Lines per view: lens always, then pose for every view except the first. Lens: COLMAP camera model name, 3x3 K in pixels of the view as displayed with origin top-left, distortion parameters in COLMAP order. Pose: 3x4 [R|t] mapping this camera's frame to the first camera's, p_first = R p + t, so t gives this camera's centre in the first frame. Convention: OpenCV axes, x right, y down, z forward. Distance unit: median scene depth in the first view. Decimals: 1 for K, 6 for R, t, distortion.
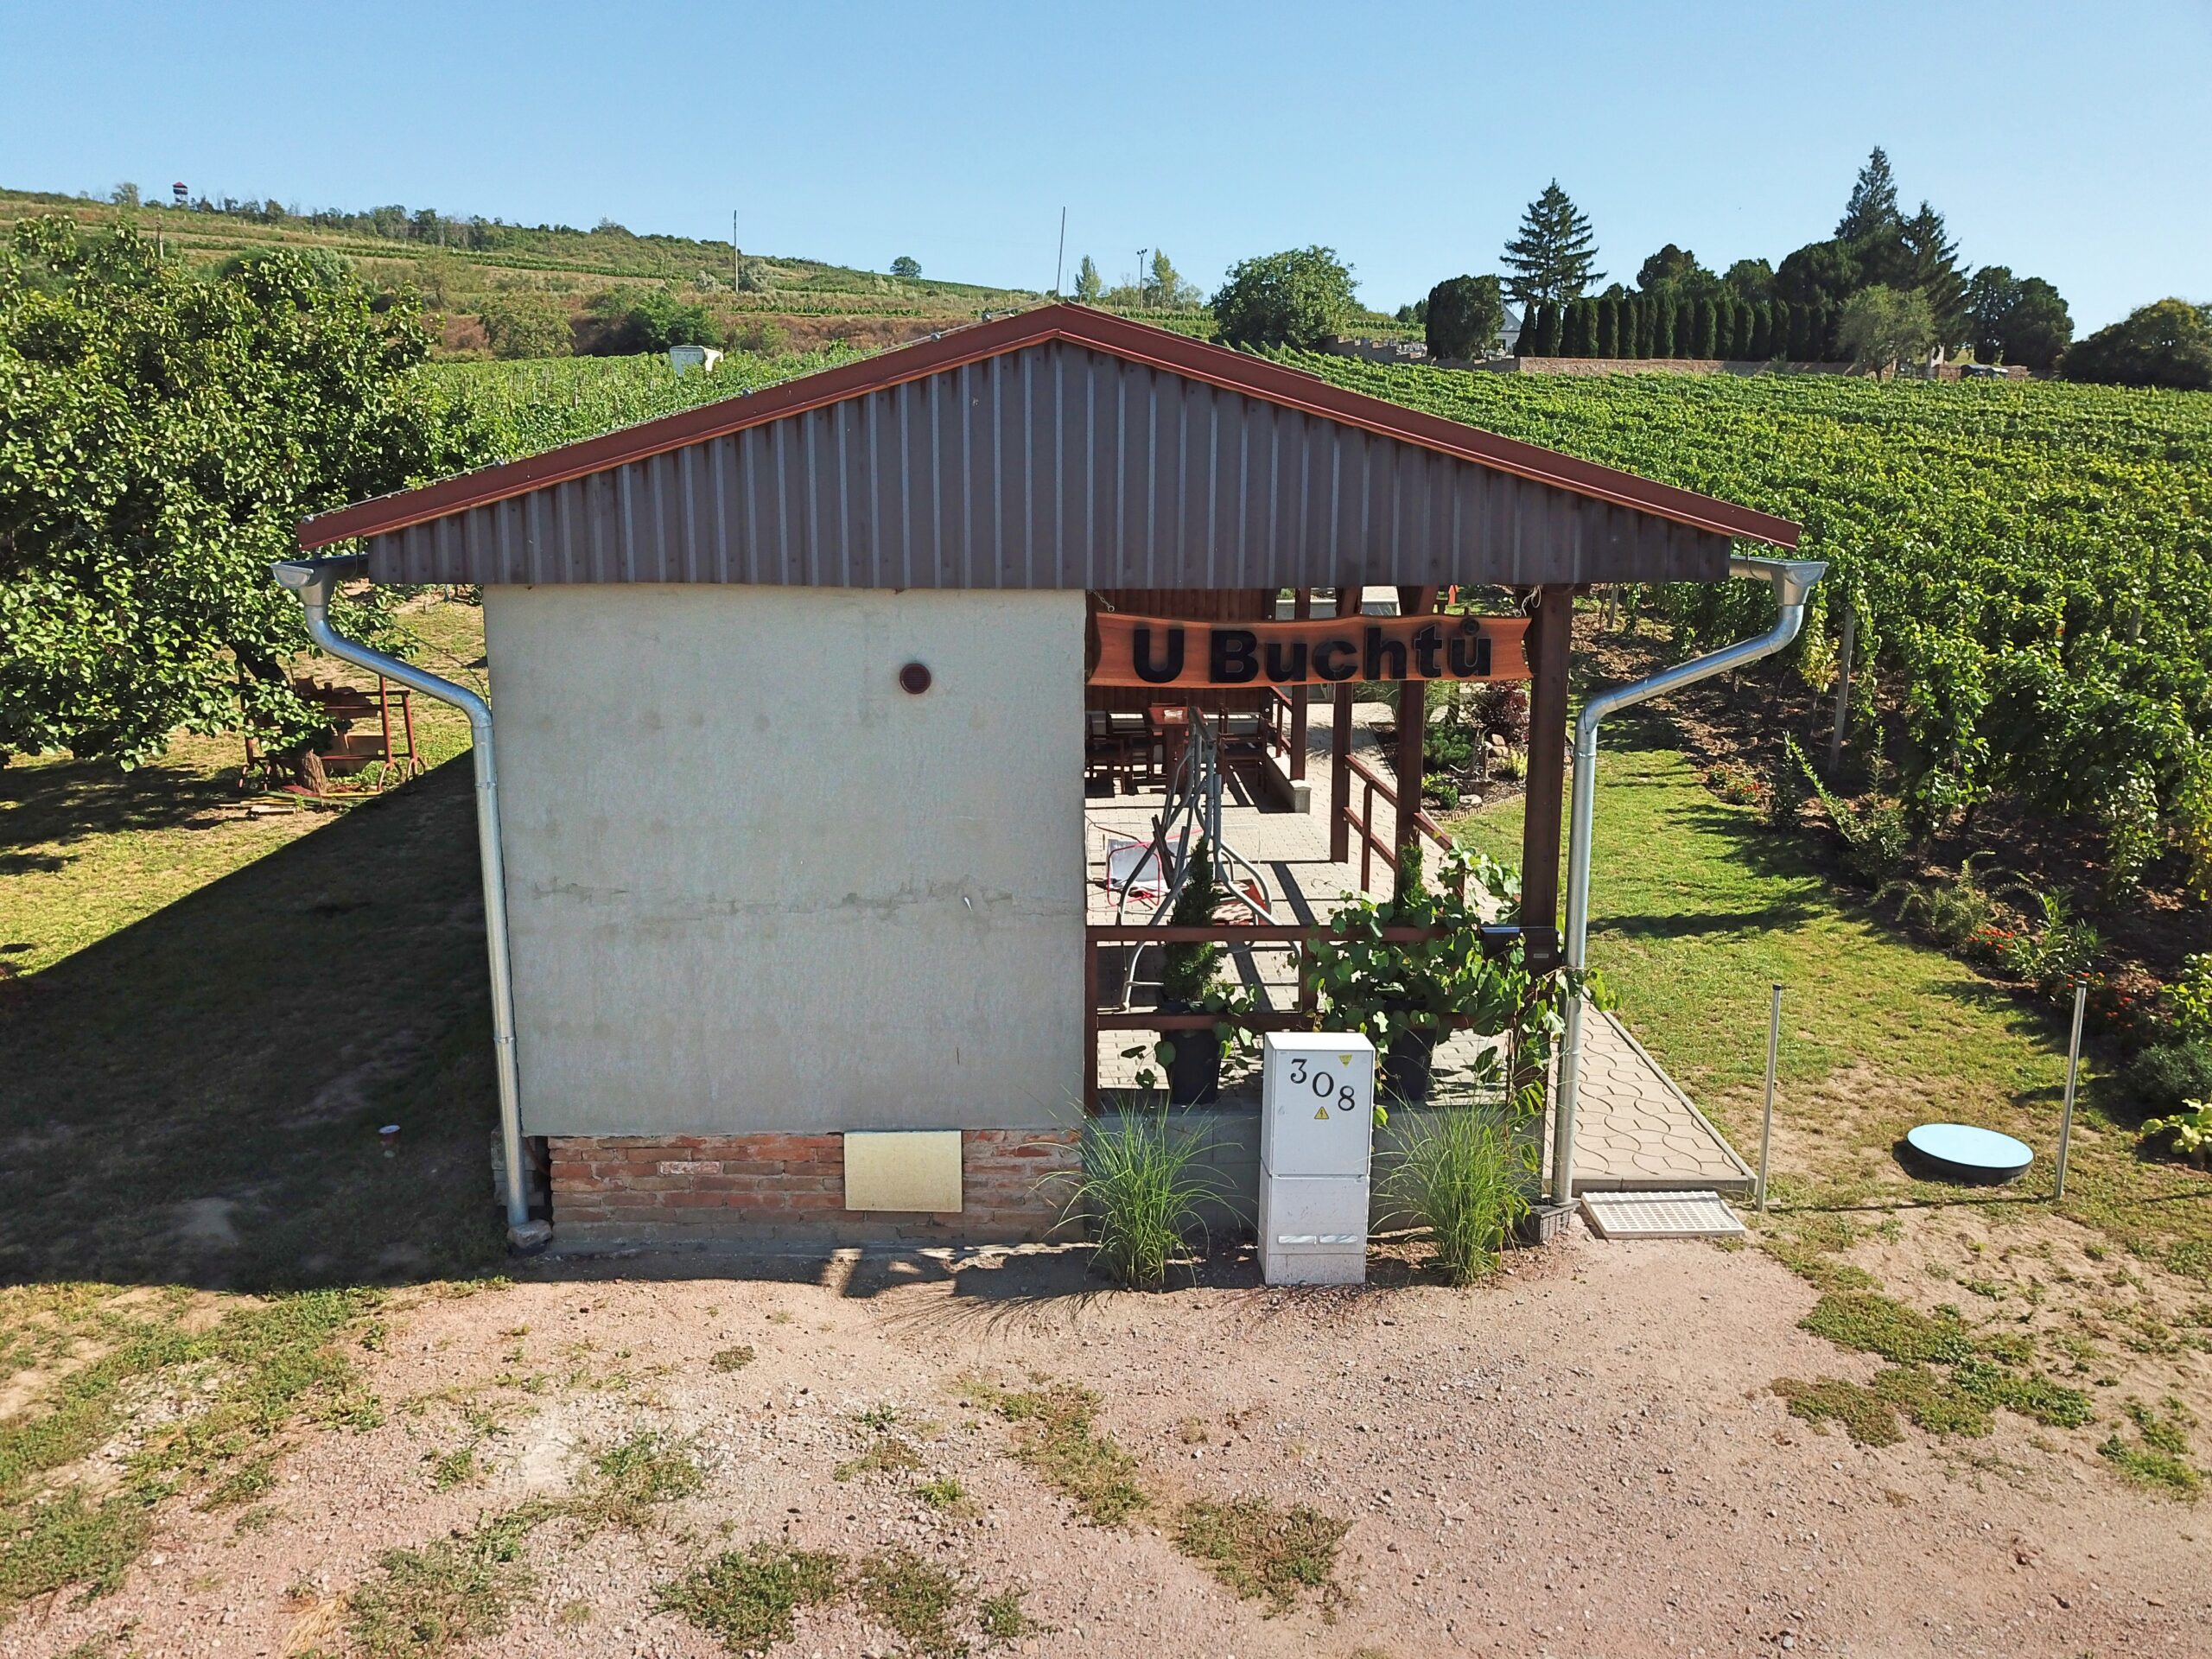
lens RADIAL K [[1697.0, 0, 1098.4], [0, 1697.0, 832.7], [0, 0, 1]] dist [0.004759, 0.004435]
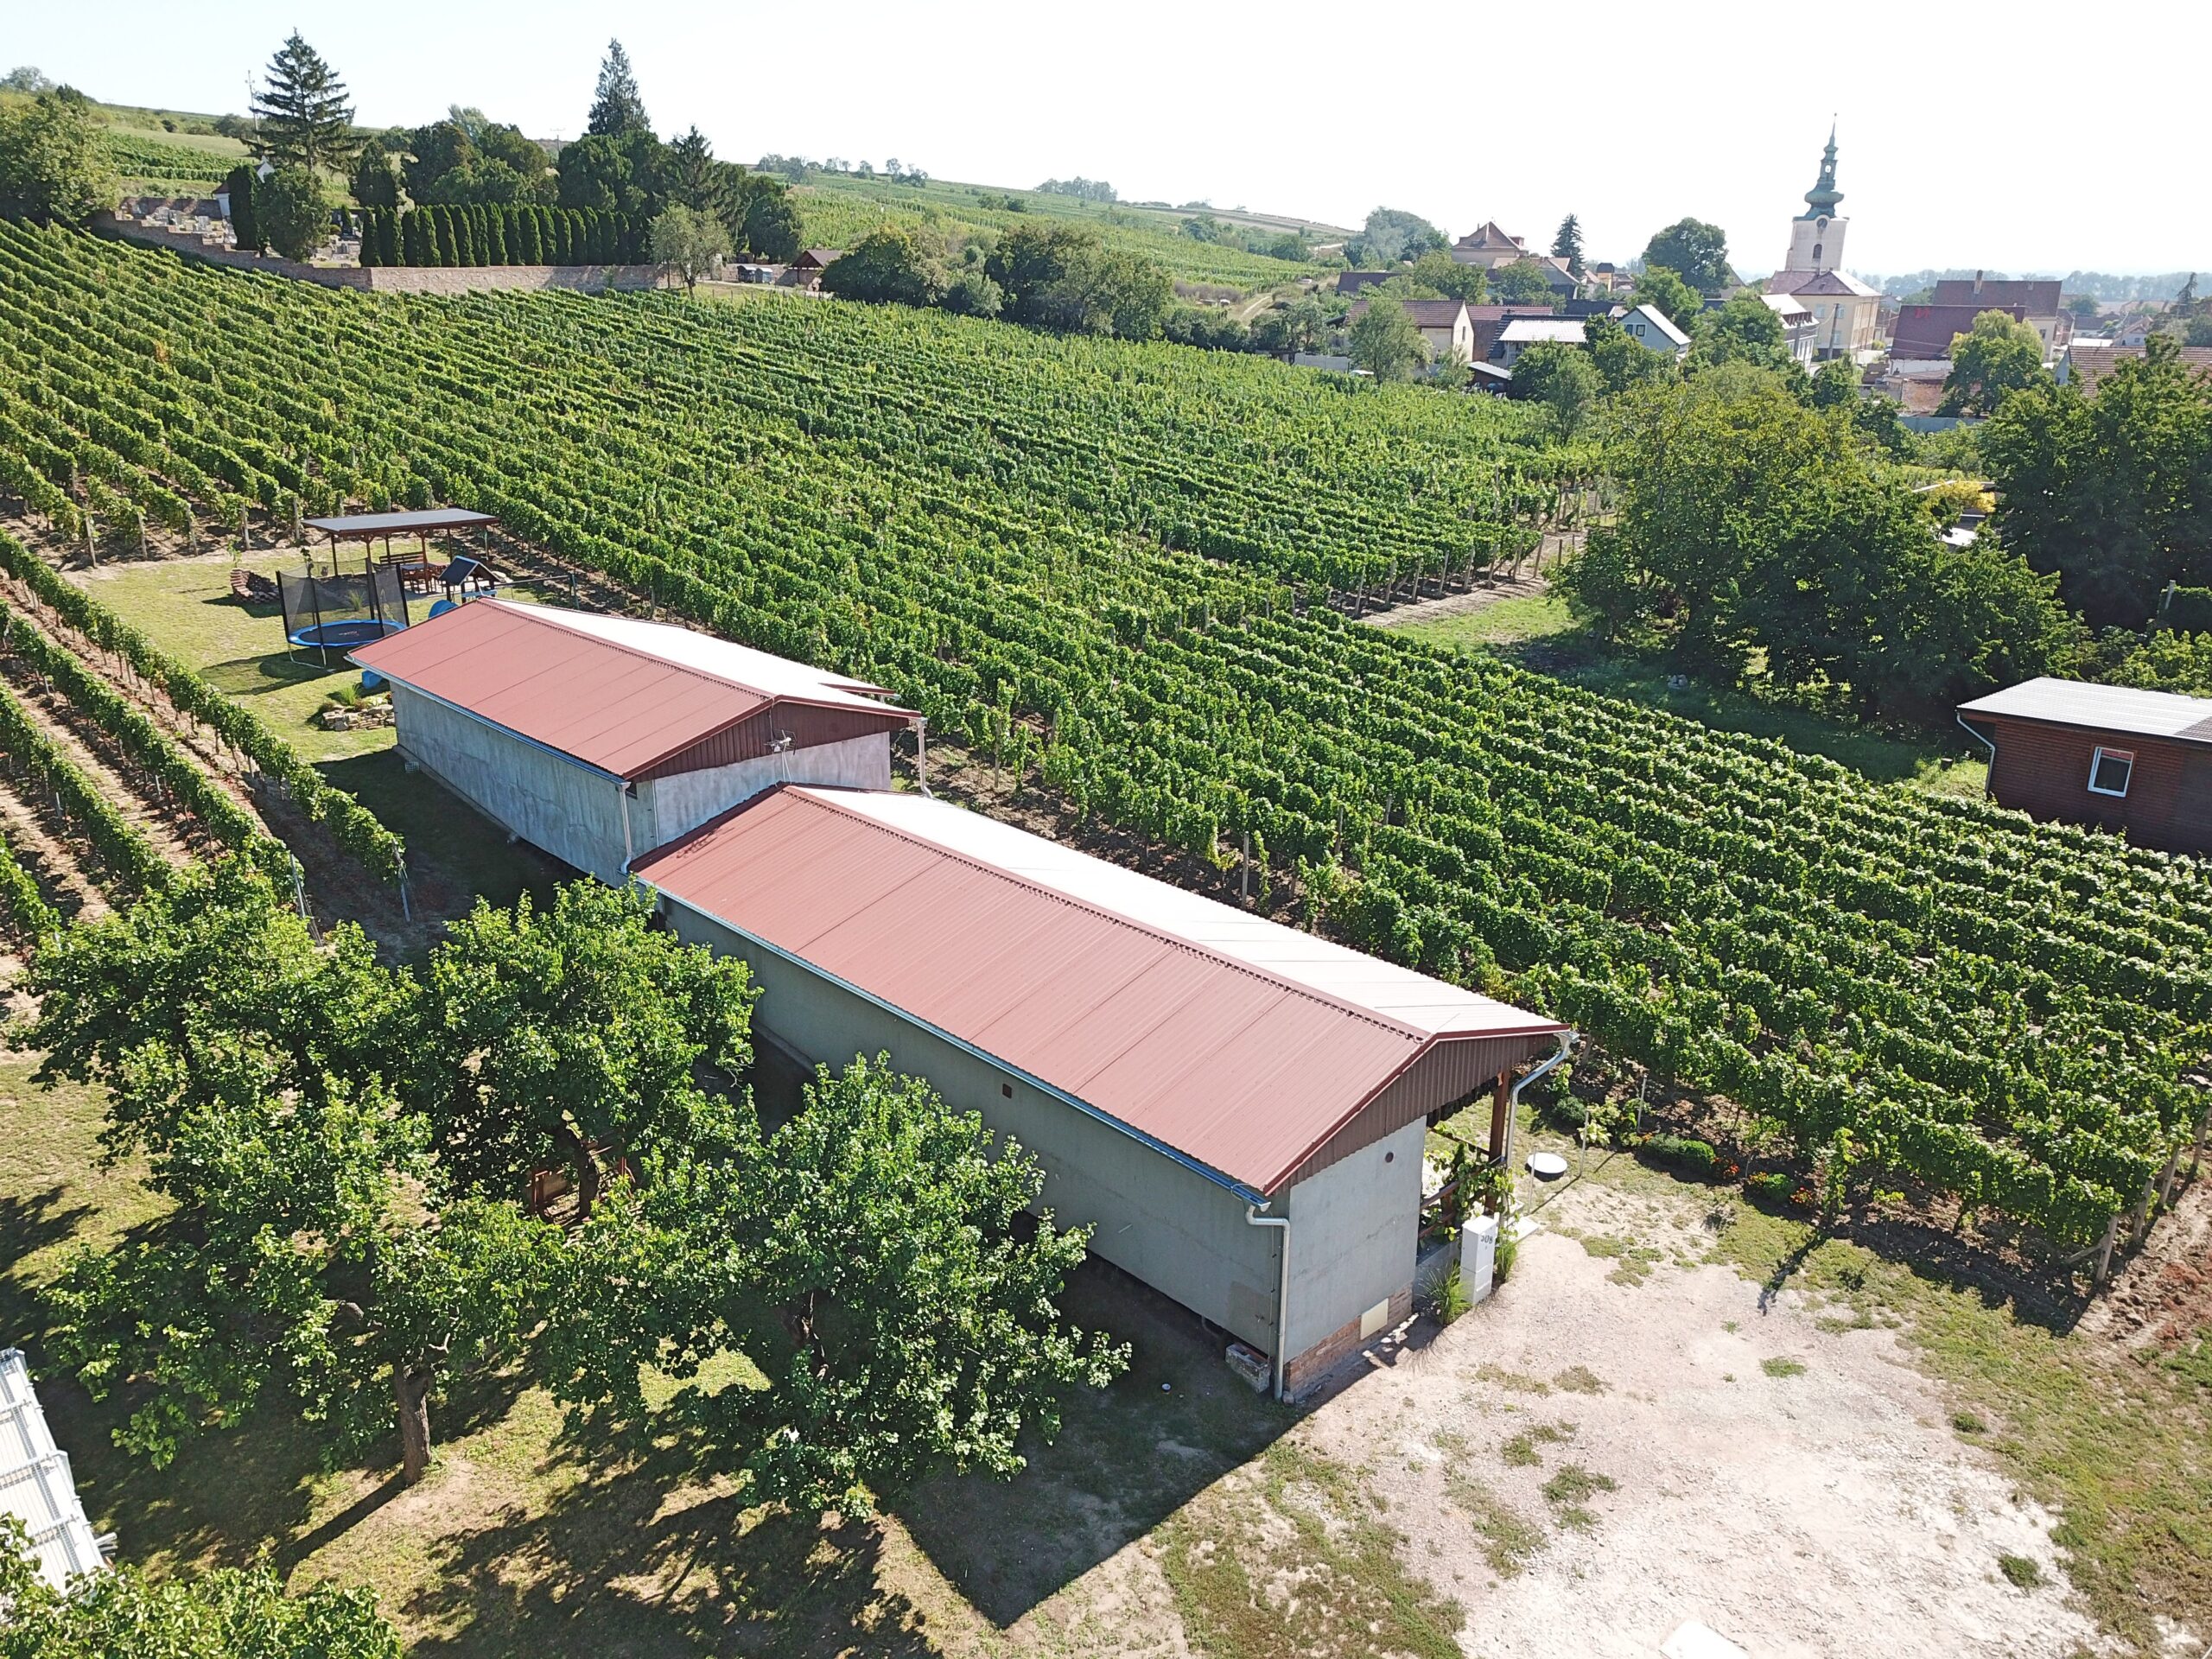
lens RADIAL K [[1662.9, 0, 1106.0], [0, 1662.9, 829.5], [0, 0, 1]] dist [0.025301, 0.001258]
pose [[0.735343, -0.210434, 0.644196, -1.215861], [0.123023, 0.976225, 0.178466, -0.672522], [-0.666436, -0.051982, 0.743748, -0.415316]]
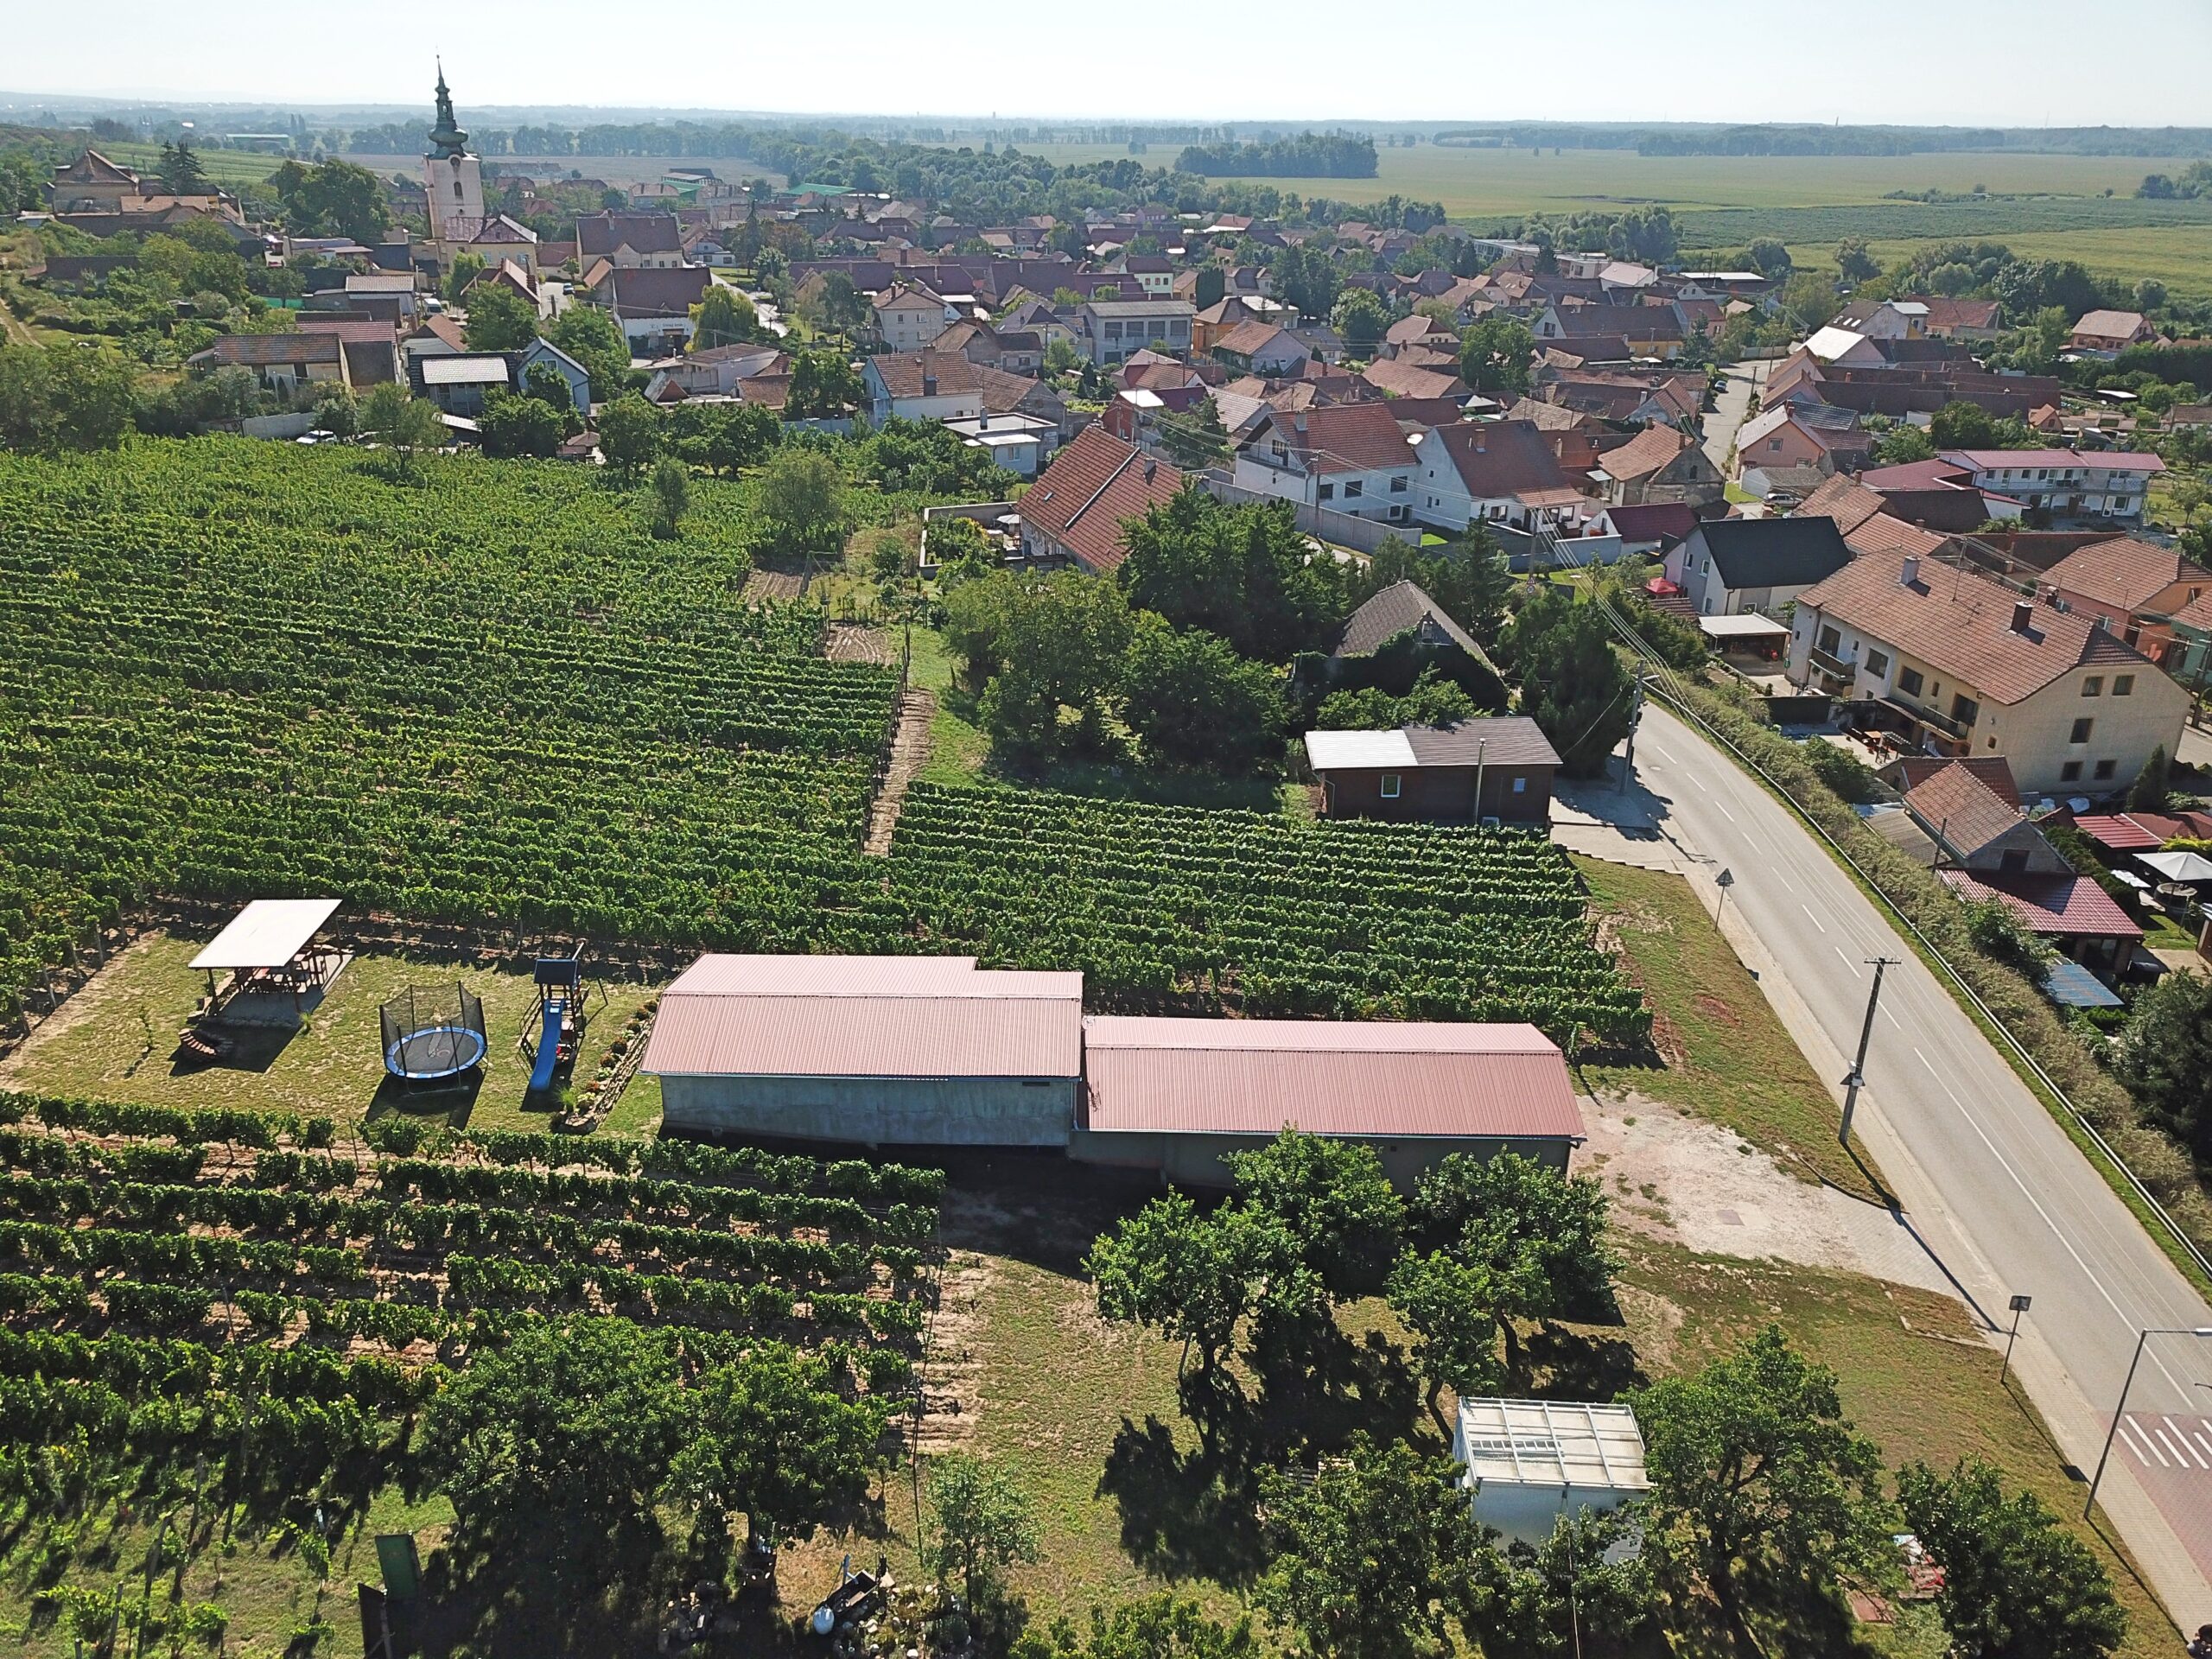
lens RADIAL K [[1697.0, 0, 1098.4], [0, 1697.0, 832.7], [0, 0, 1]] dist [0.004759, 0.004435]
pose [[-0.000749, -0.386775, 0.922174, -3.359264], [0.173782, 0.908092, 0.381010, -2.249036], [-0.984784, 0.160543, 0.066535, 1.231655]]
